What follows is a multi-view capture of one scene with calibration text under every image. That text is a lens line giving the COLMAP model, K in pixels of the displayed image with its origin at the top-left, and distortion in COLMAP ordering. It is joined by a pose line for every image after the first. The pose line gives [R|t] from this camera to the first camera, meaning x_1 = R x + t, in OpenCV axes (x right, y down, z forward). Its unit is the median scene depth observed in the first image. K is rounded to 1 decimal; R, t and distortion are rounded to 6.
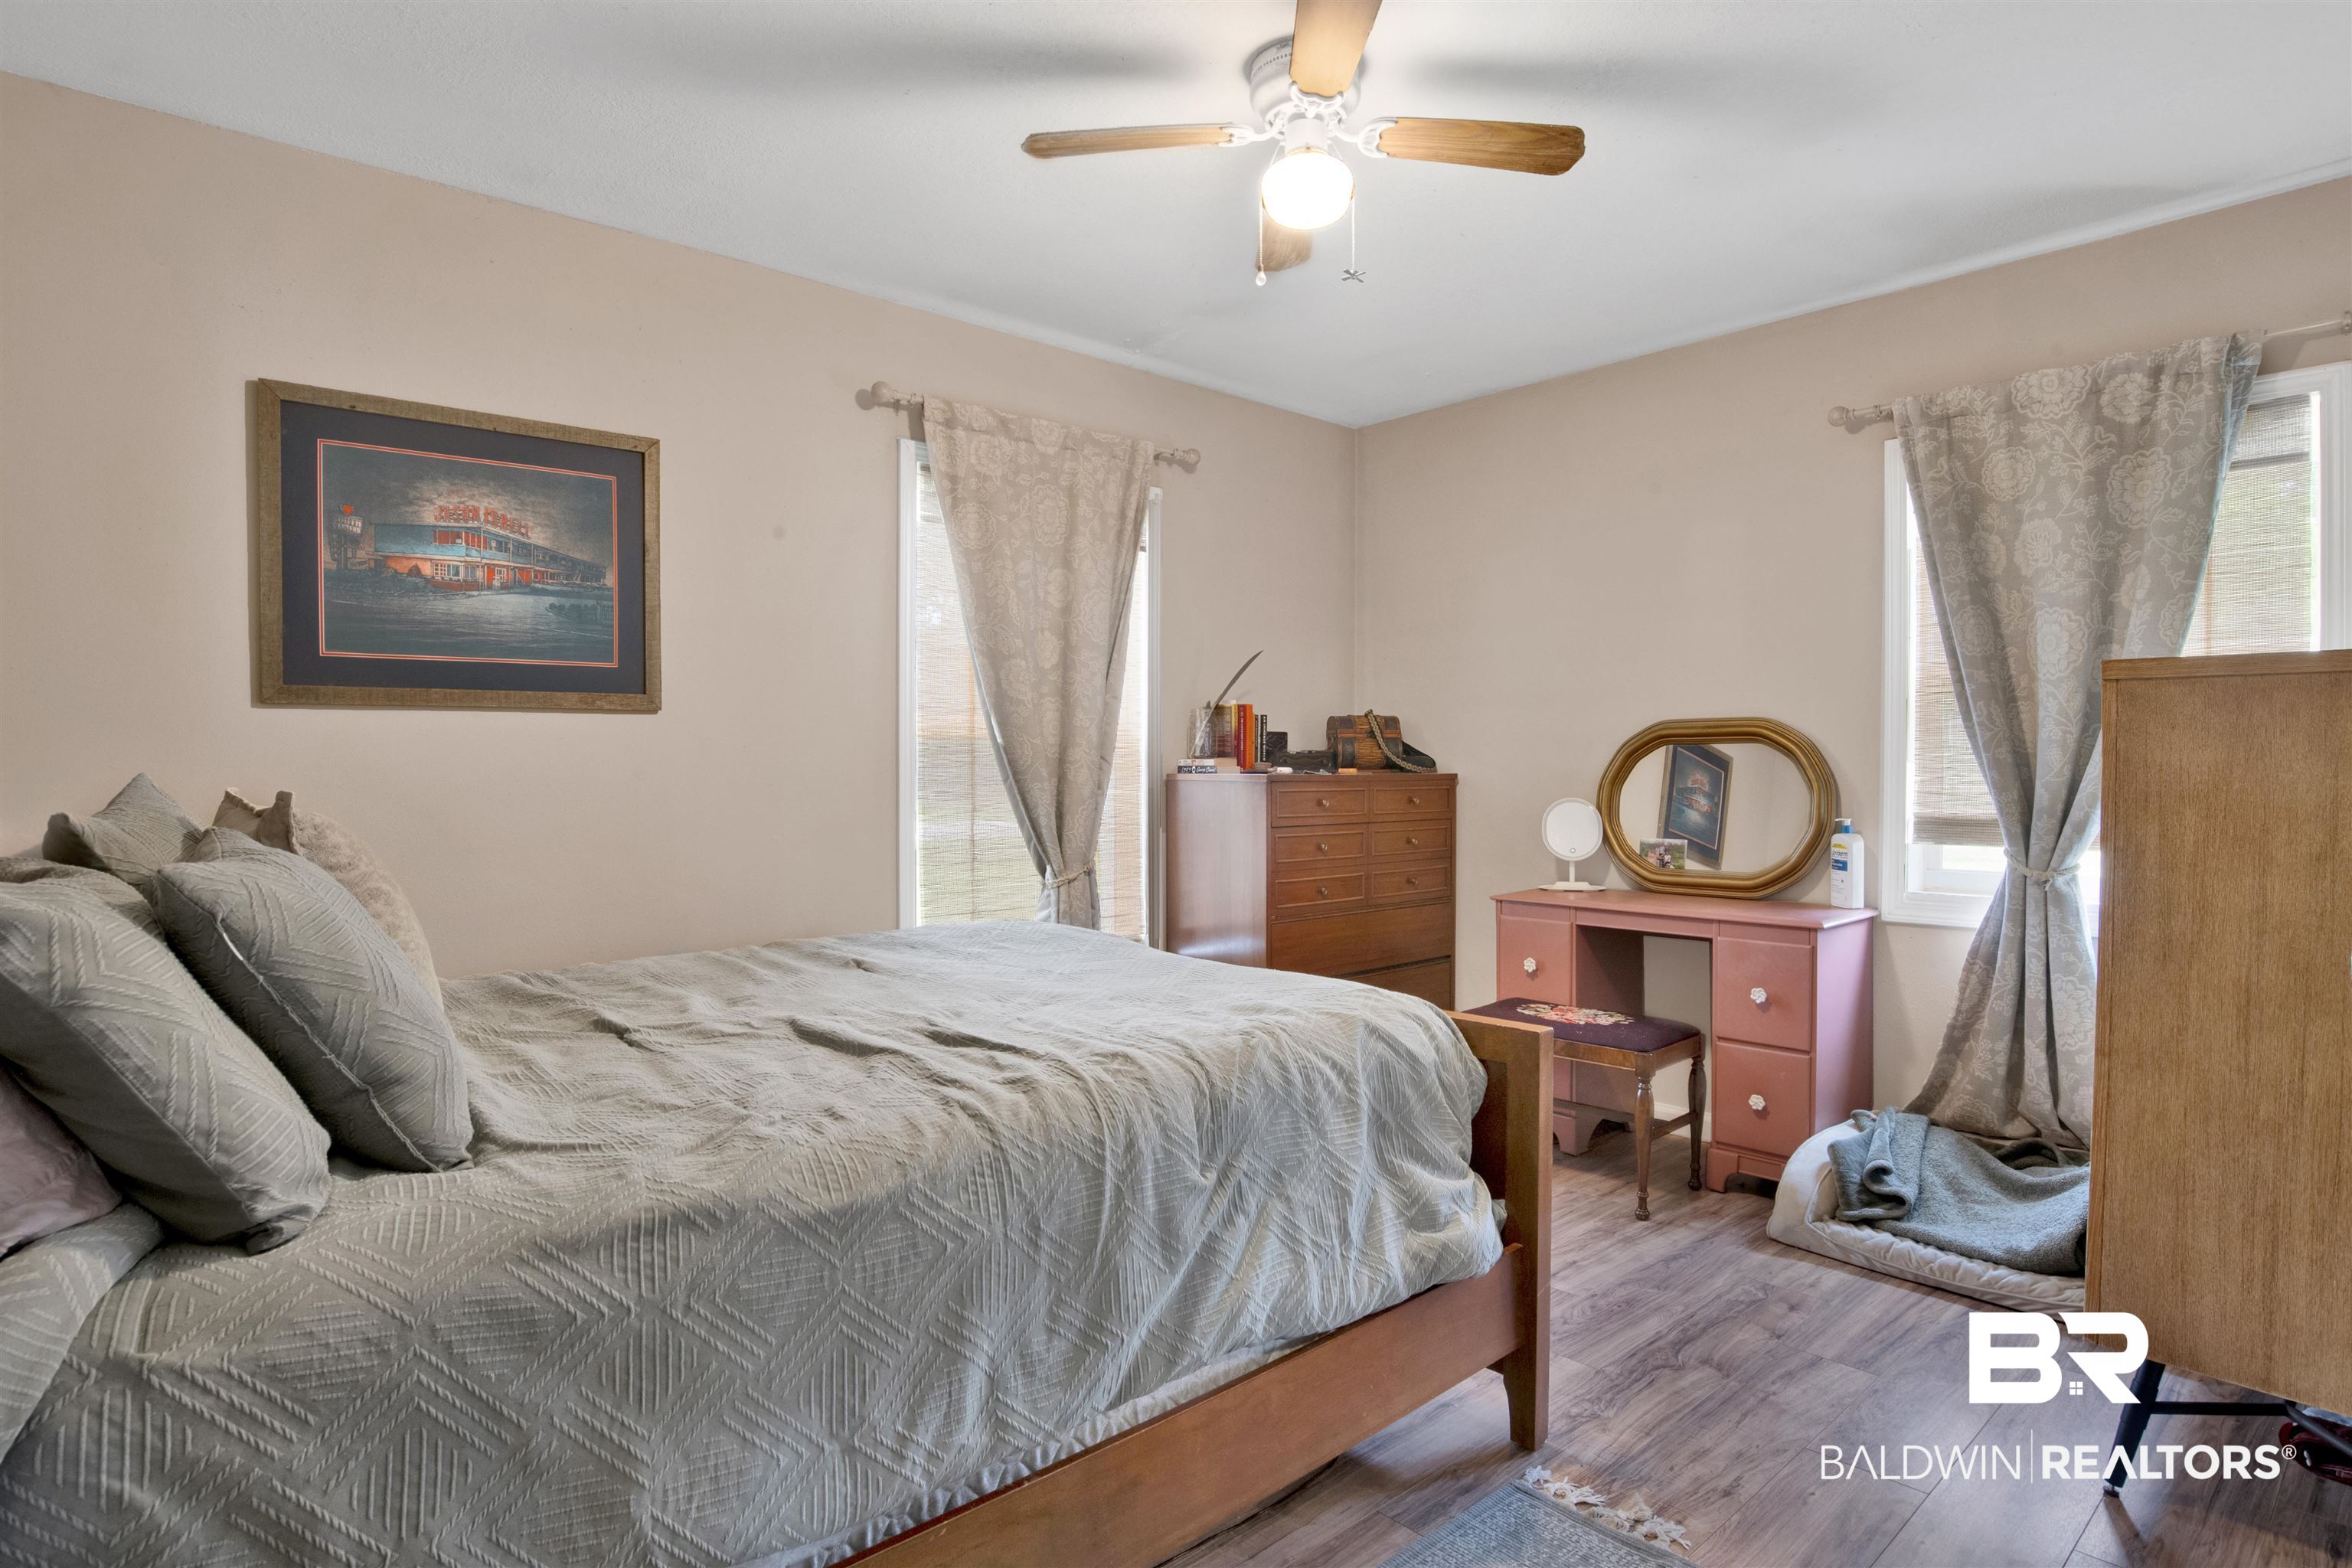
lens RADIAL K [[1247.4, 0, 1171.3], [0, 1247.4, 774.1], [0, 0, 1]] dist [-0.063728, 0.018295]
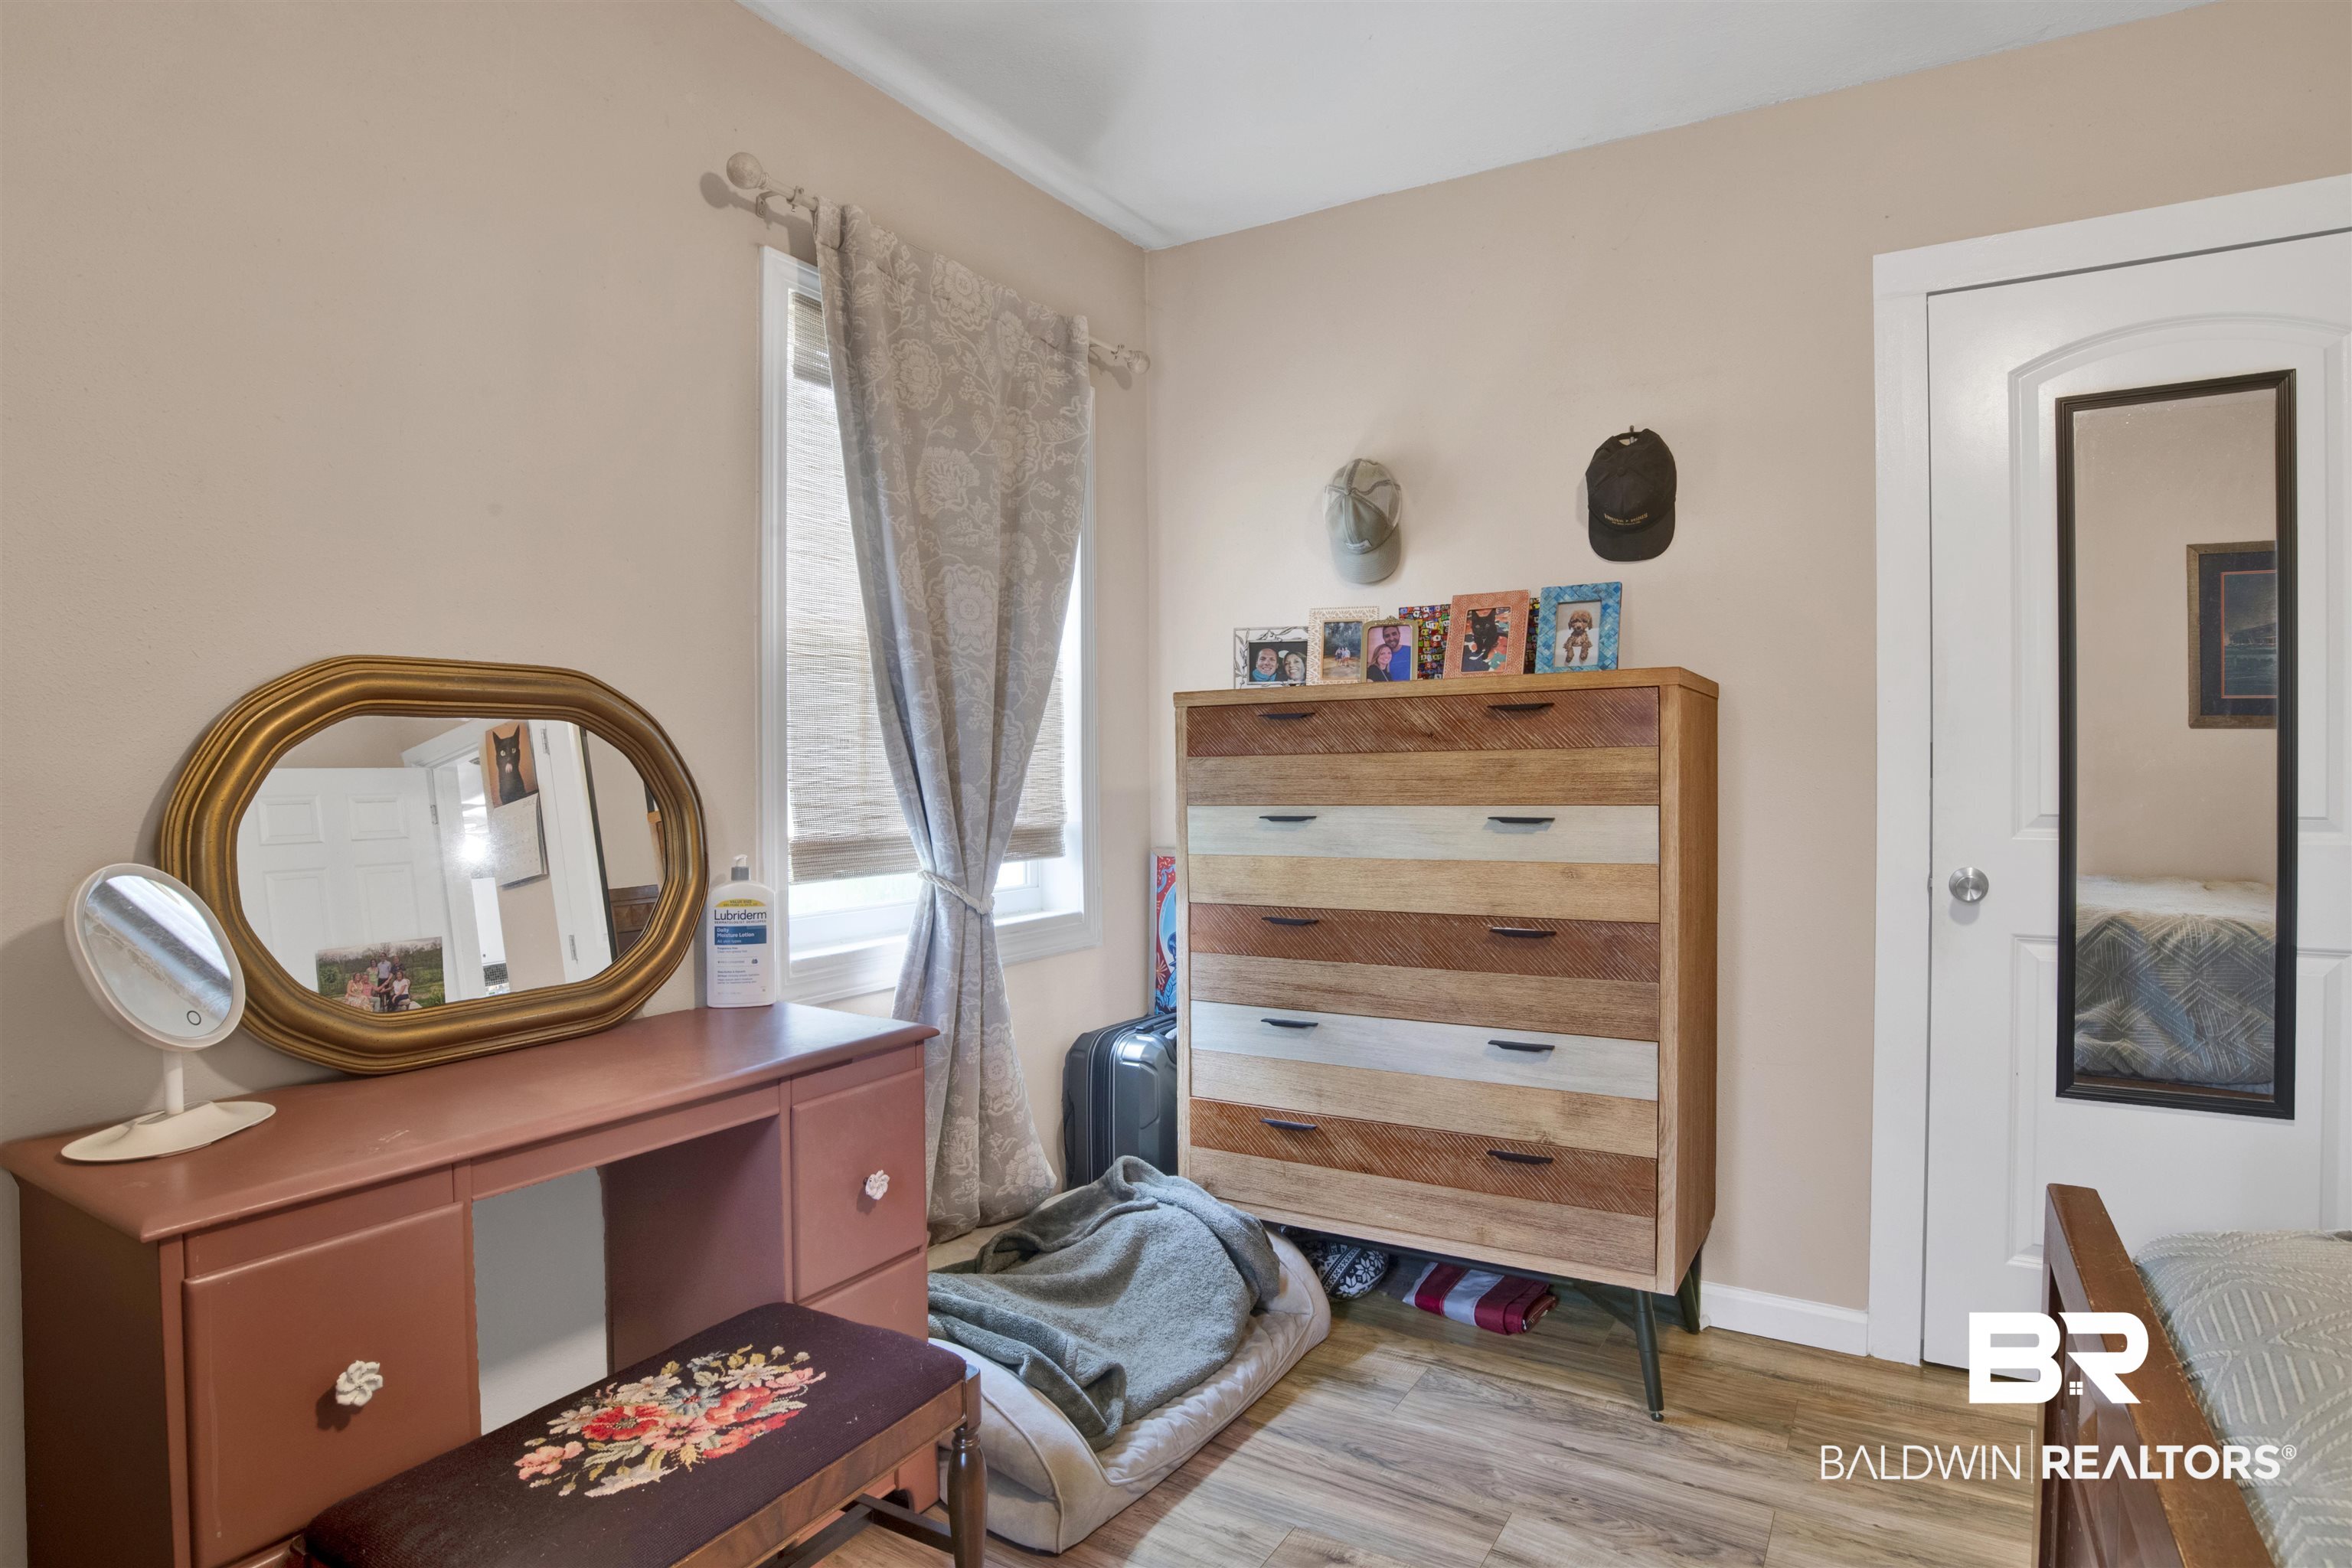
lens RADIAL K [[1247.4, 0, 1197.6], [0, 1247.4, 769.6], [0, 0, 1]] dist [-0.063728, 0.018295]
pose [[-0.323063, -0.004224, 0.946368, -0.090425], [0.007497, 0.999947, 0.007022, -0.007738], [-0.946348, 0.009363, -0.323015, 1.097535]]
